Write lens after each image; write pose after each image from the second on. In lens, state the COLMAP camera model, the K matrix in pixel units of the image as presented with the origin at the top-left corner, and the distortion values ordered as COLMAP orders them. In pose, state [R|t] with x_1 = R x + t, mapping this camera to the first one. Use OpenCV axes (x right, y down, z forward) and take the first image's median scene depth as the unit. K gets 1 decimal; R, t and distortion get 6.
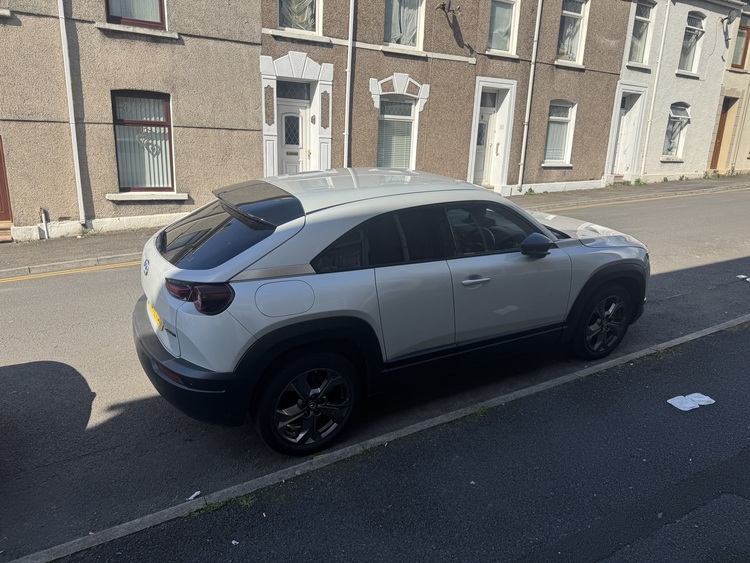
lens RADIAL K [[516.6, 0, 370.8], [0, 516.6, 281.0], [0, 0, 1]] dist [0.023429, -0.031509]
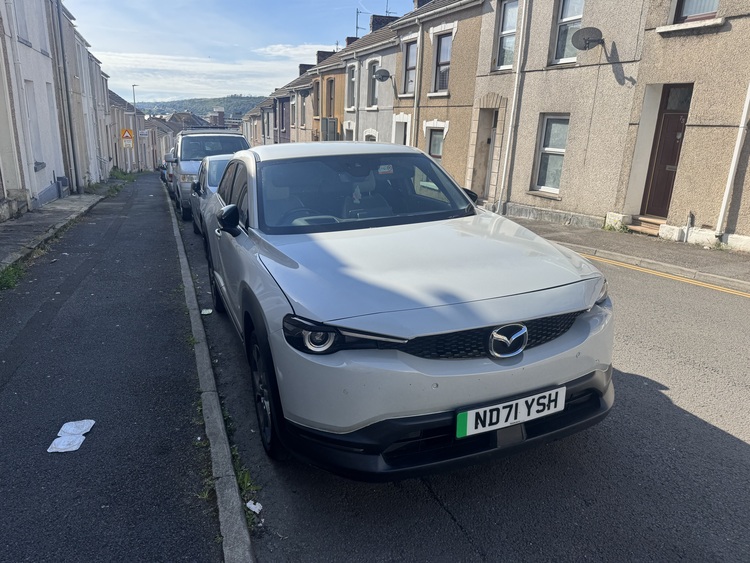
lens RADIAL K [[516.6, 0, 372.0], [0, 516.6, 278.9], [0, 0, 1]] dist [0.023429, -0.031509]
pose [[-0.120024, 0.245748, -0.961874, 0.444285], [-0.300793, 0.914335, 0.271136, -0.109302], [0.946107, 0.321868, -0.035823, 0.494816]]
